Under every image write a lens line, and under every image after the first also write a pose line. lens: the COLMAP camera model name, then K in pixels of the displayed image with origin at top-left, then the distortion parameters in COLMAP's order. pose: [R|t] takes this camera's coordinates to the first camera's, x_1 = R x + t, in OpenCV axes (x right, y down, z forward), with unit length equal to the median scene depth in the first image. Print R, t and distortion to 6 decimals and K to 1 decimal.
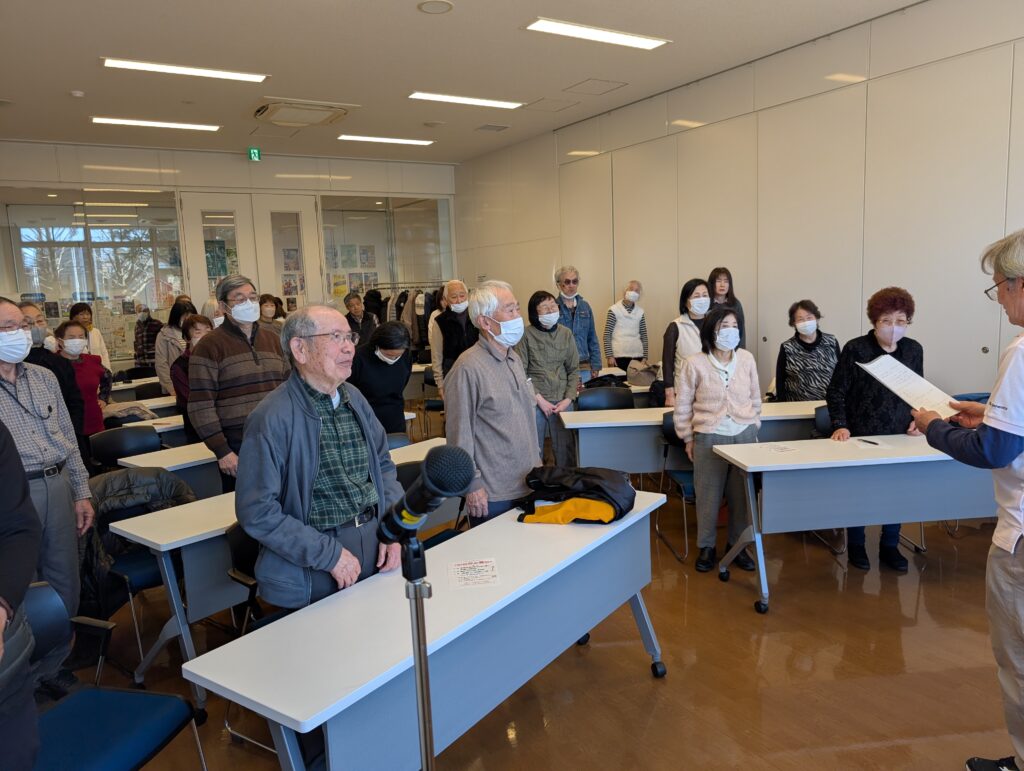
lens RADIAL K [[733.4, 0, 514.9], [0, 733.4, 376.0], [0, 0, 1]] dist [-0.007410, 0.006988]
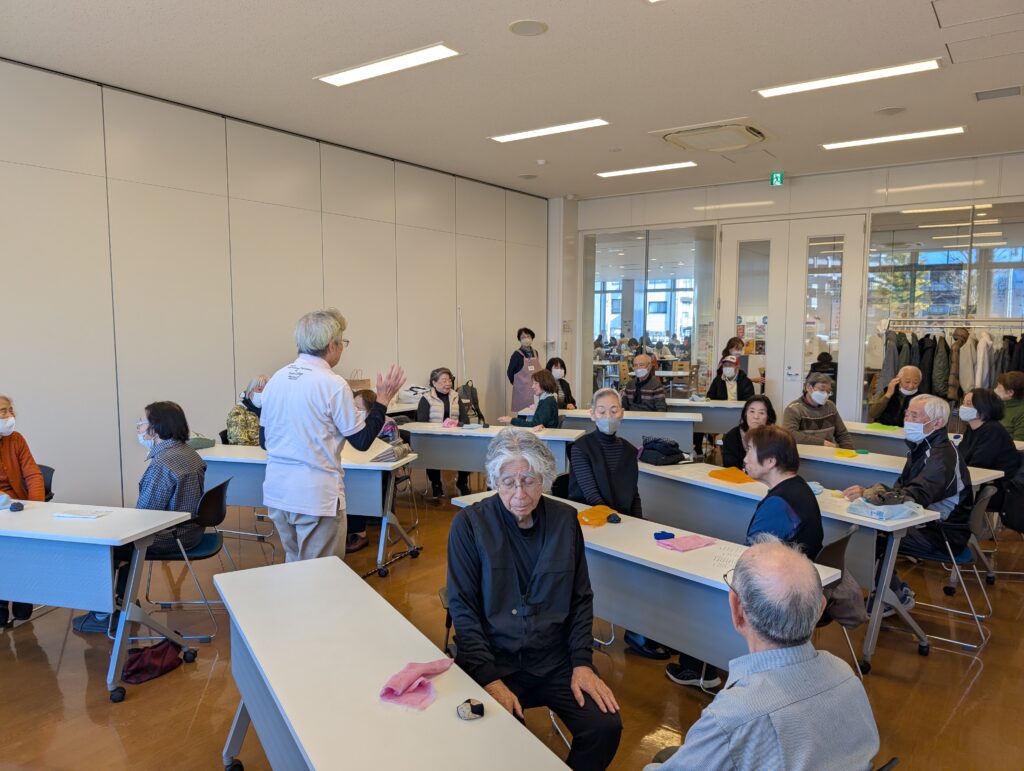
lens RADIAL K [[733.4, 0, 509.2], [0, 733.4, 390.2], [0, 0, 1]] dist [-0.007410, 0.006988]
pose [[0.420159, 0.122932, -0.899085, 0.684754], [-0.128965, 0.988814, 0.074933, -0.109216], [0.898240, 0.084467, 0.431313, 0.553601]]
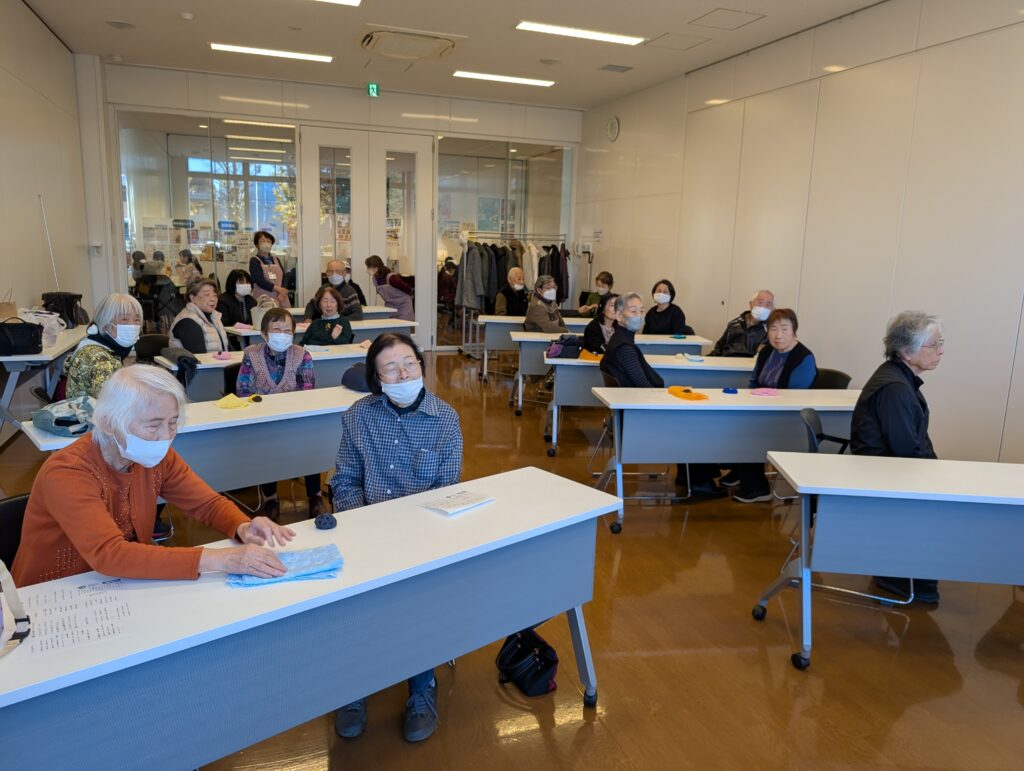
lens RADIAL K [[733.4, 0, 504.8], [0, 733.4, 387.9], [0, 0, 1]] dist [-0.007410, 0.006988]
pose [[0.976400, 0.110266, -0.185699, 0.073420], [-0.096483, 0.991974, 0.081717, -0.008109], [0.193219, -0.061872, 0.979203, 0.088470]]
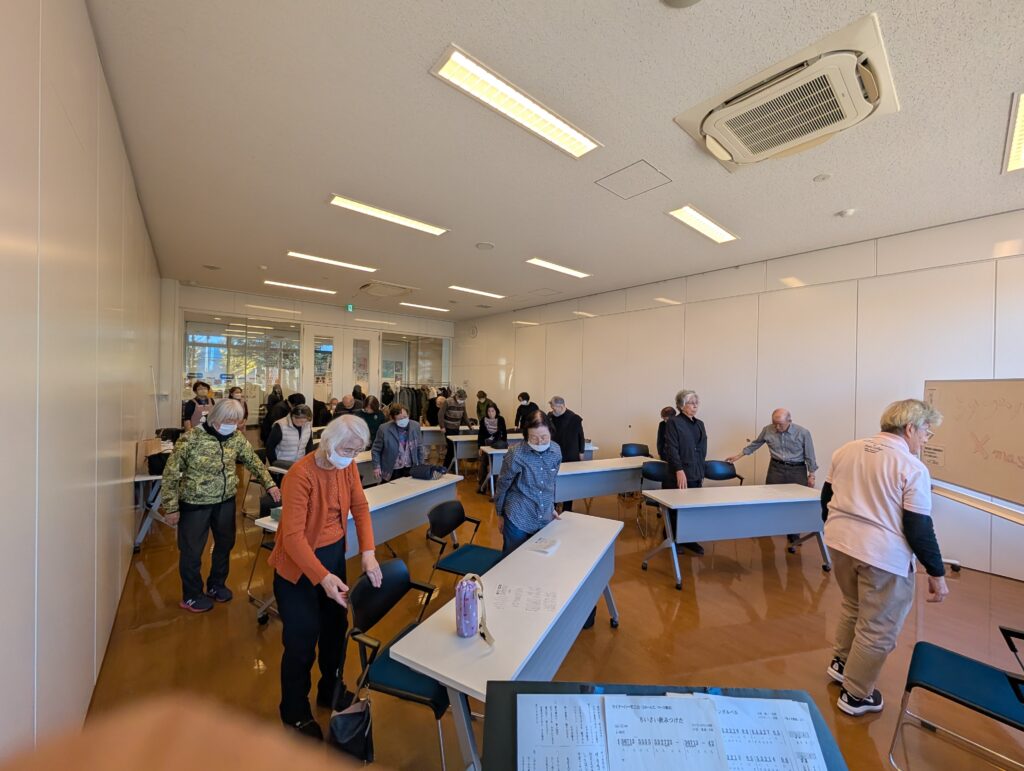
lens RADIAL K [[382.9, 0, 517.3], [0, 382.9, 386.4], [0, 0, 1]] dist [0.005003, -0.001188]
pose [[0.987916, 0.063025, 0.141601, -0.114559], [-0.045794, 0.991496, -0.121813, -0.020070], [-0.148074, 0.113856, 0.982401, 0.039035]]
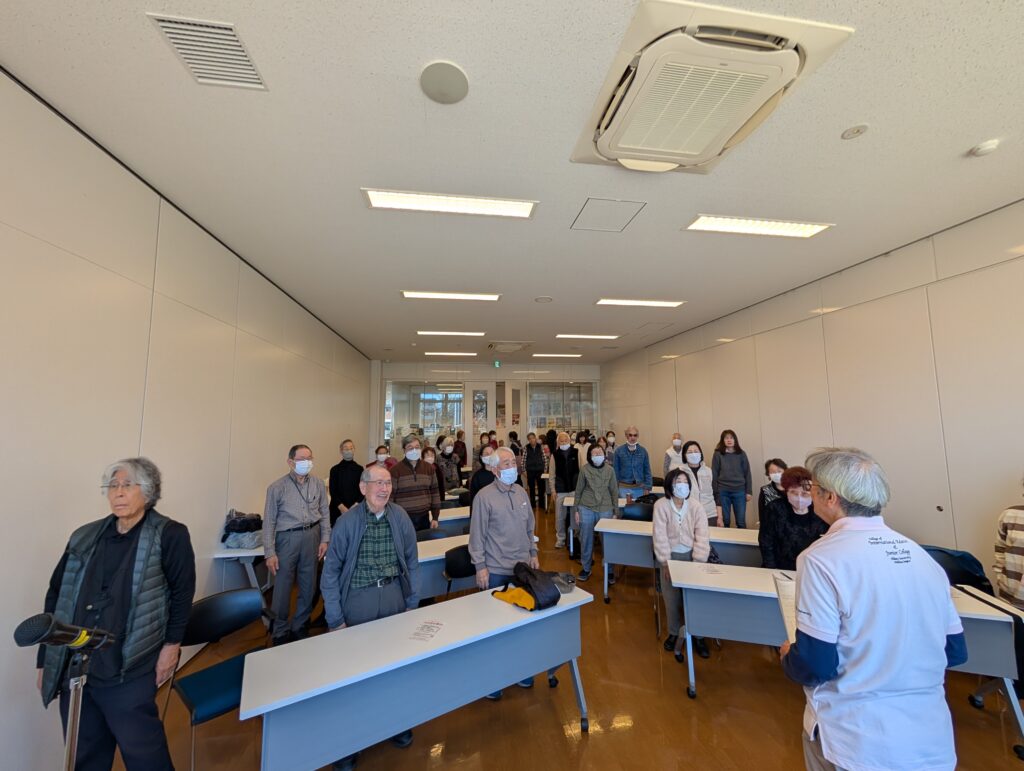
lens RADIAL K [[382.9, 0, 503.6], [0, 382.9, 385.8], [0, 0, 1]] dist [0.005003, -0.001188]
pose [[0.921096, -0.007947, -0.389254, 0.159372], [-0.074623, 0.977652, -0.196541, -0.044921], [0.382117, 0.210081, 0.899918, 0.045163]]
